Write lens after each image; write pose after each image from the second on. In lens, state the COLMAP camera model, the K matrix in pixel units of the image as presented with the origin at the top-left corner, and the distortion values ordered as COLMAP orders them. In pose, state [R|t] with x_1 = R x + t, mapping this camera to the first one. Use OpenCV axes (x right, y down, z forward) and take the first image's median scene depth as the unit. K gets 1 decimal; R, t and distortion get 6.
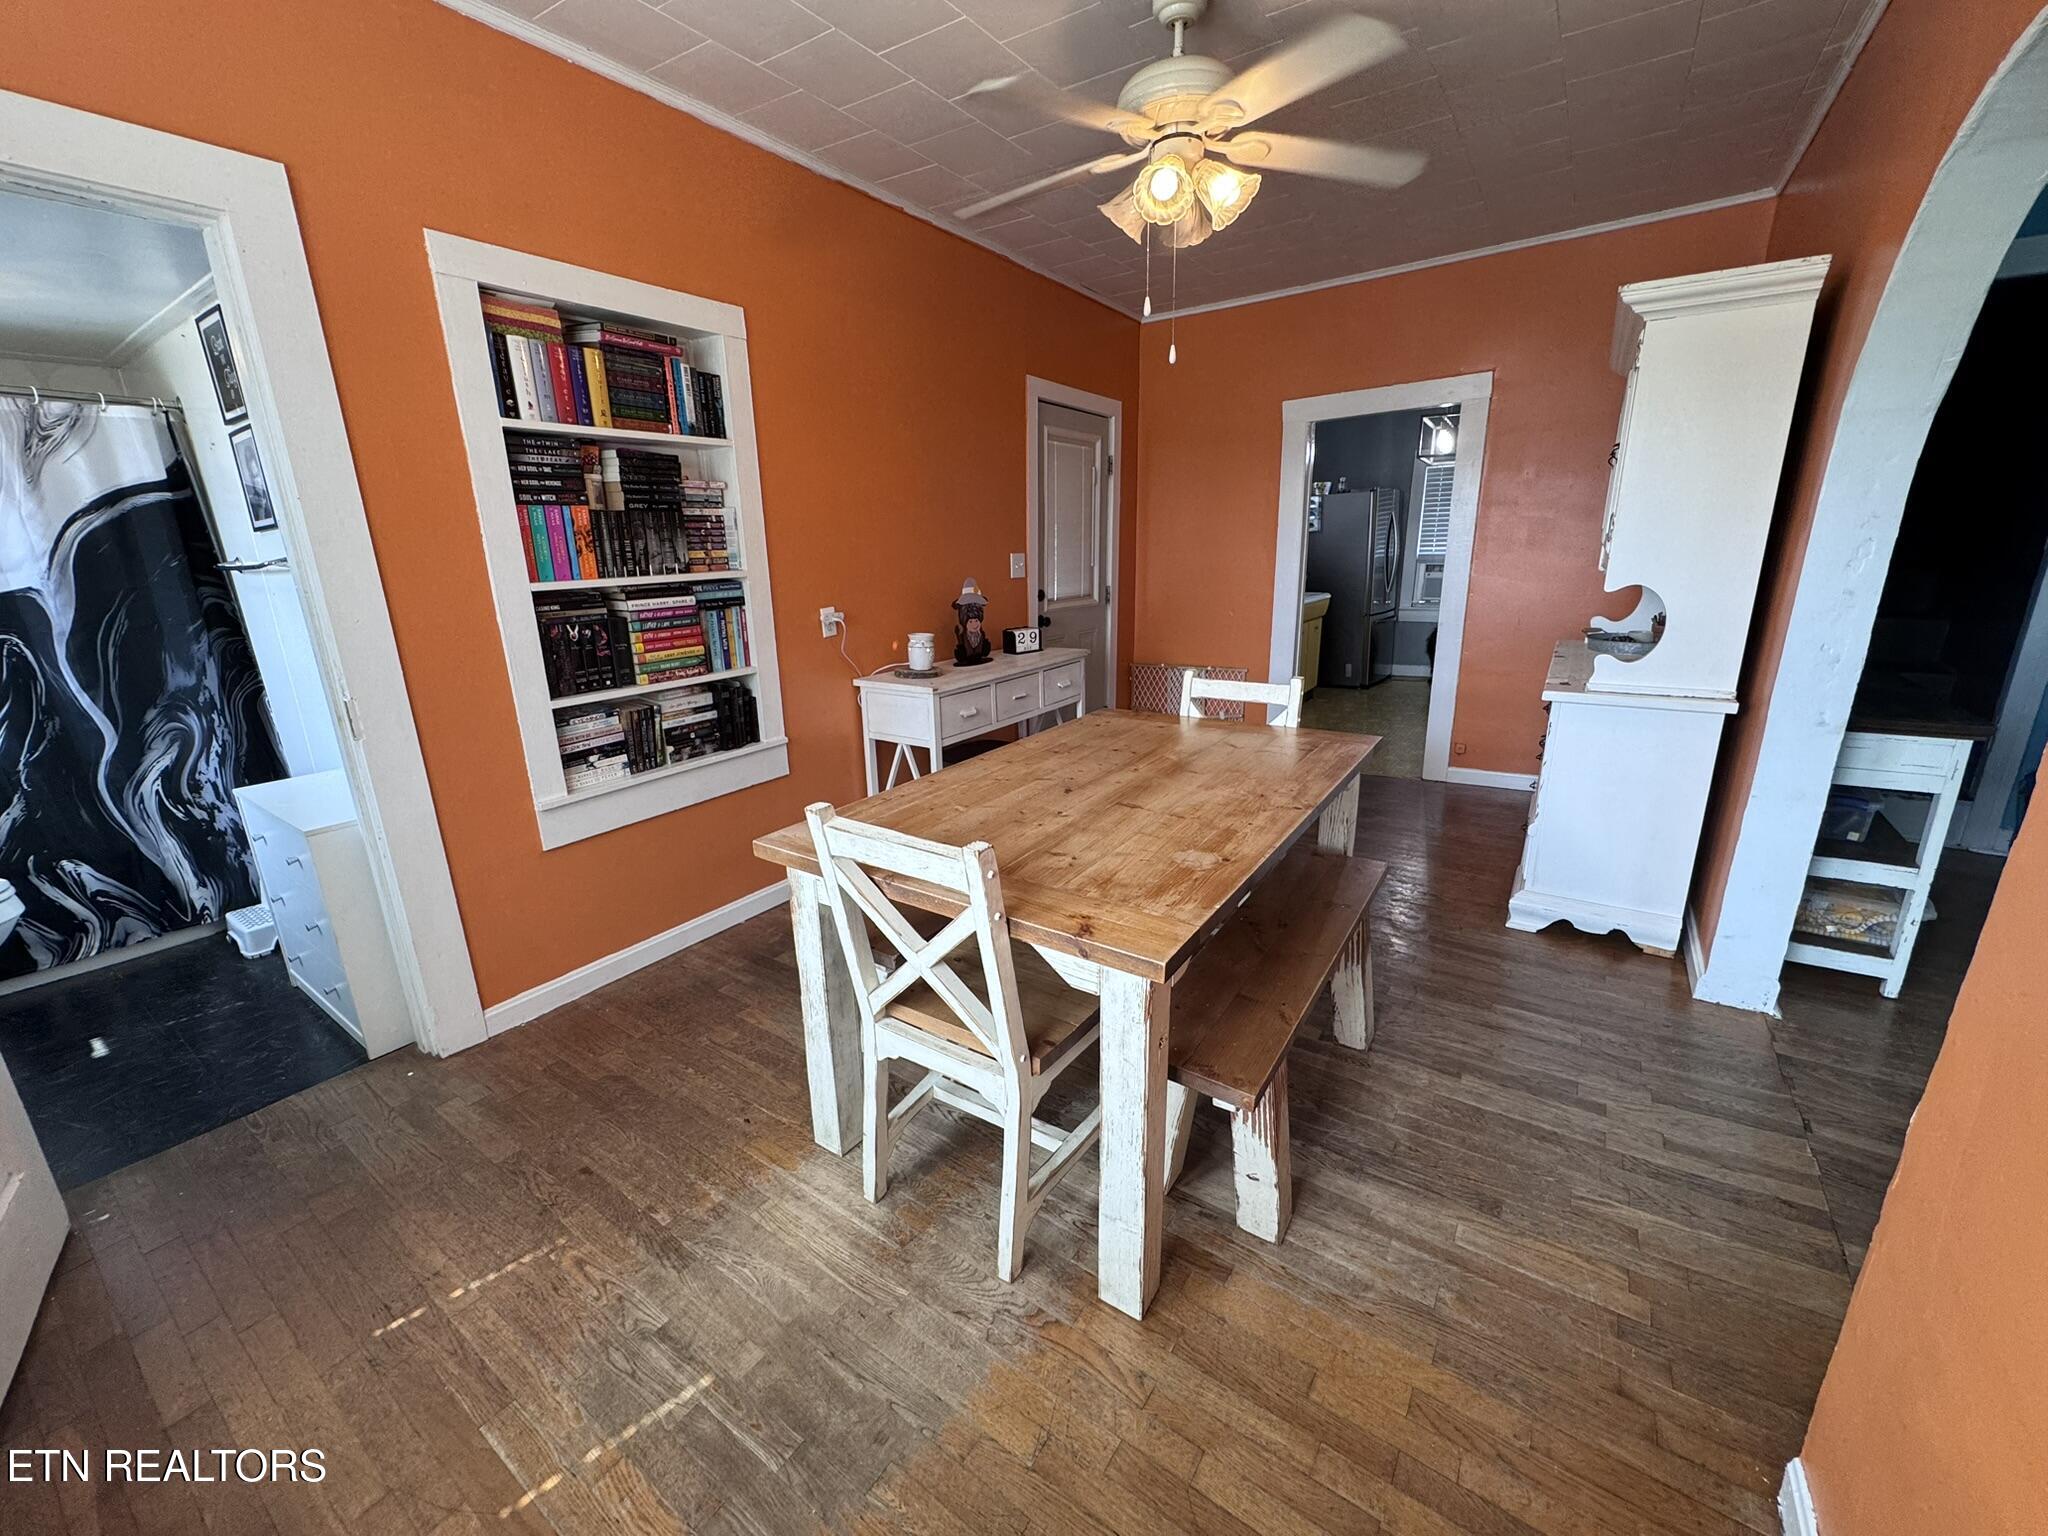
lens RADIAL K [[814.1, 0, 1019.0], [0, 814.1, 770.6], [0, 0, 1]] dist [-0.002563, -0.000060]
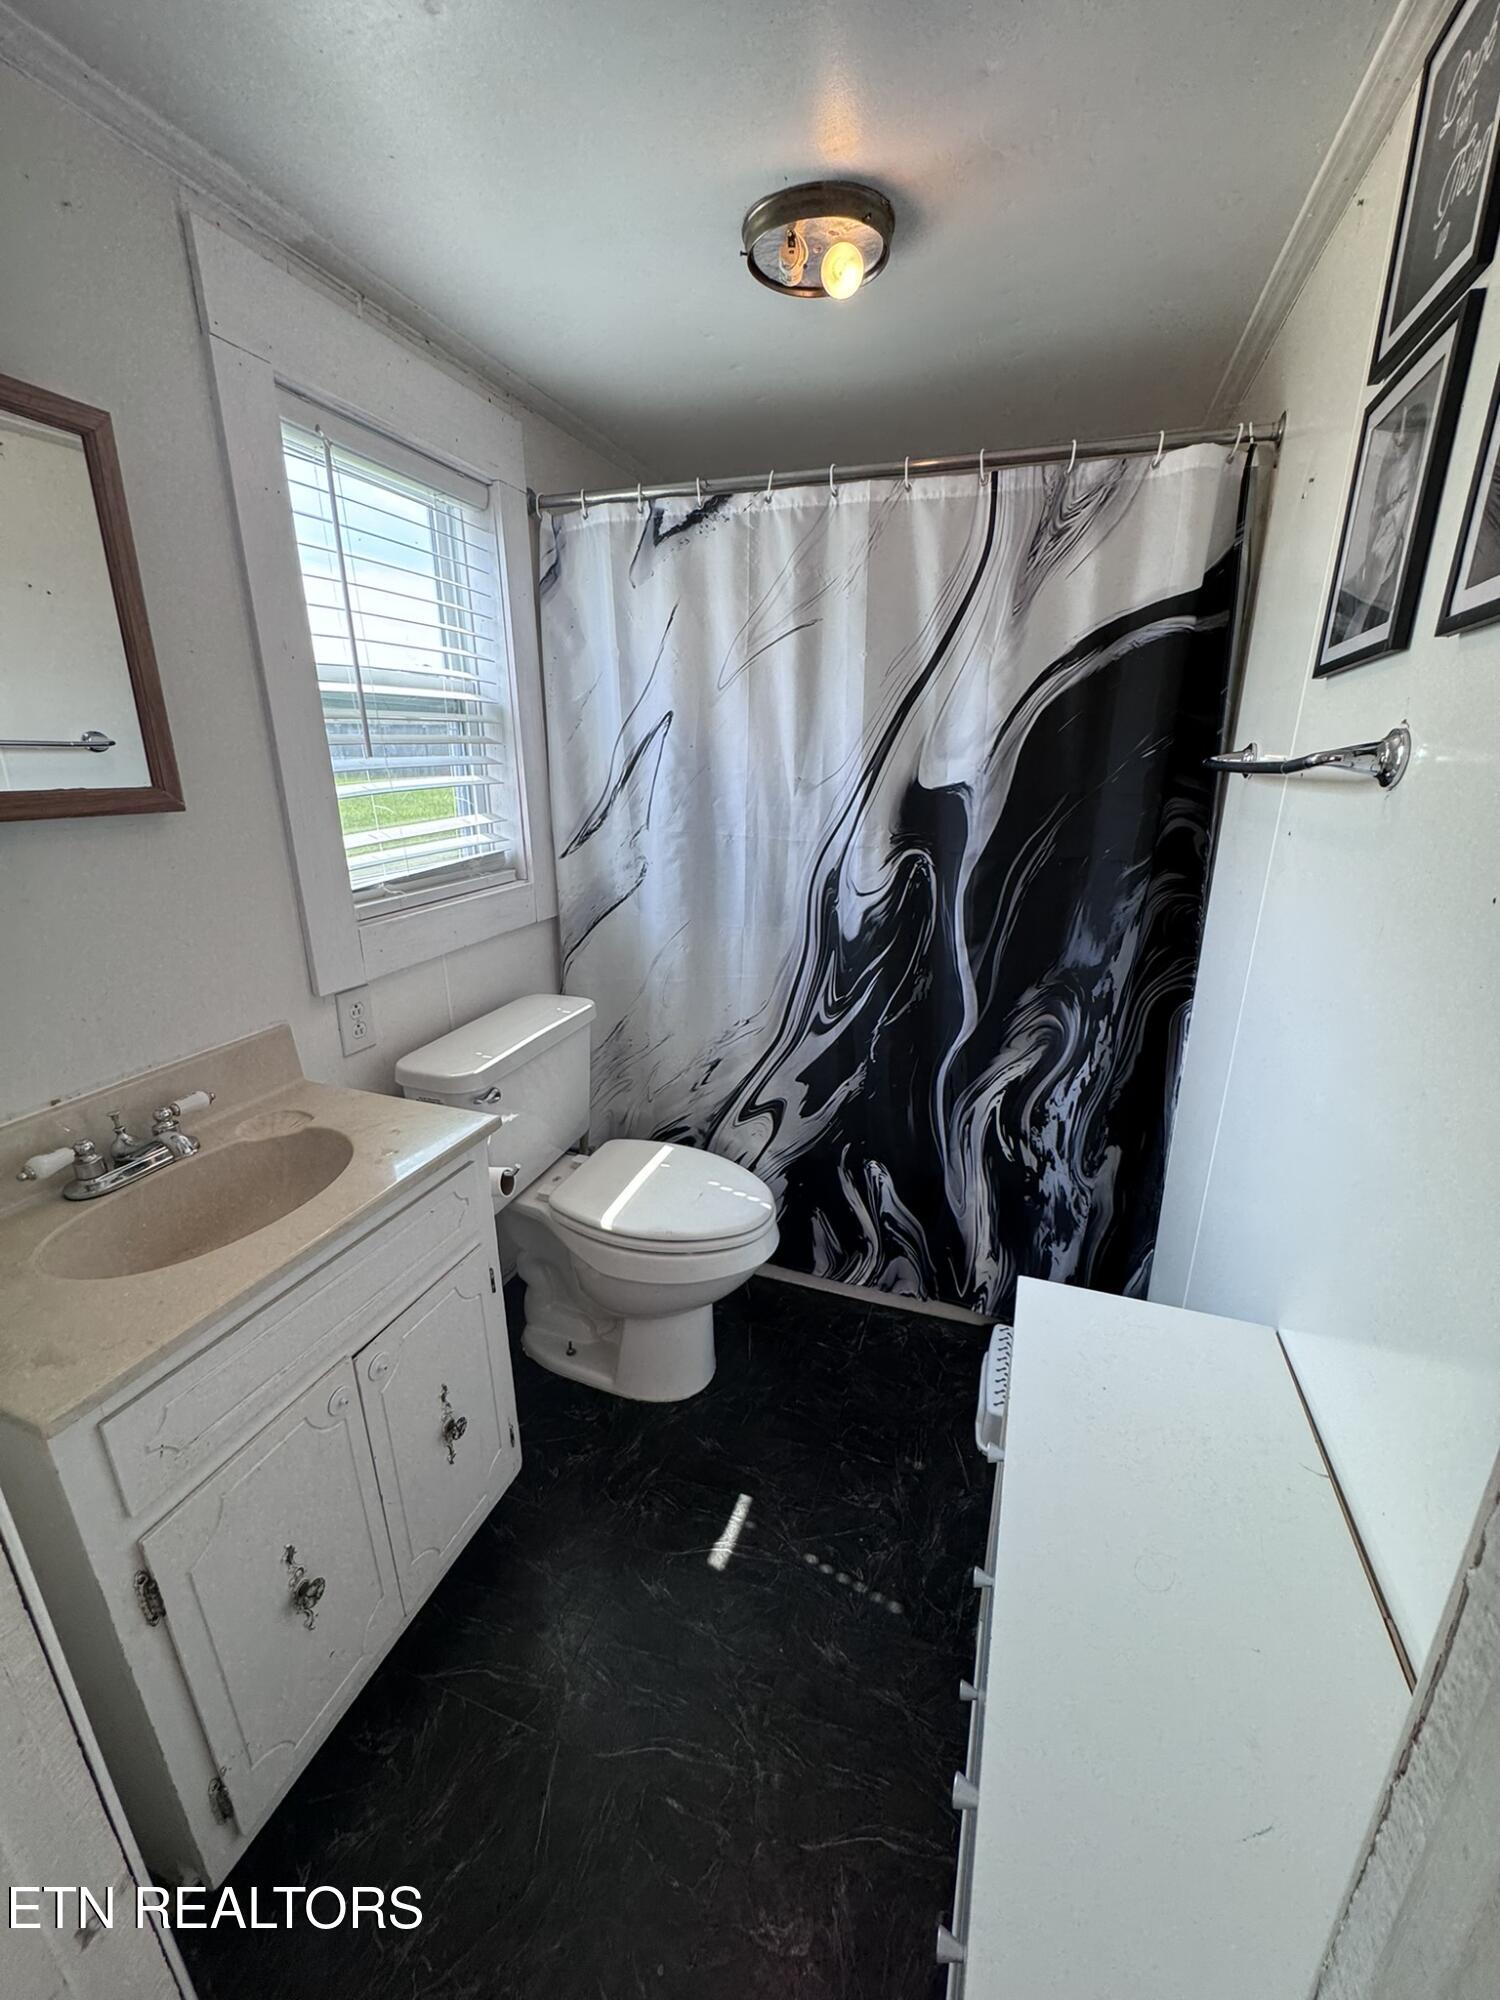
lens RADIAL K [[795.0, 0, 749.1], [0, 795.0, 1000.5], [0, 0, 1]] dist [-0.002563, -0.000060]
pose [[0.279435, 0.309057, -0.909065, -0.561542], [-0.268979, 0.934068, 0.234877, -0.147913], [0.921719, 0.178886, 0.344142, 0.579762]]
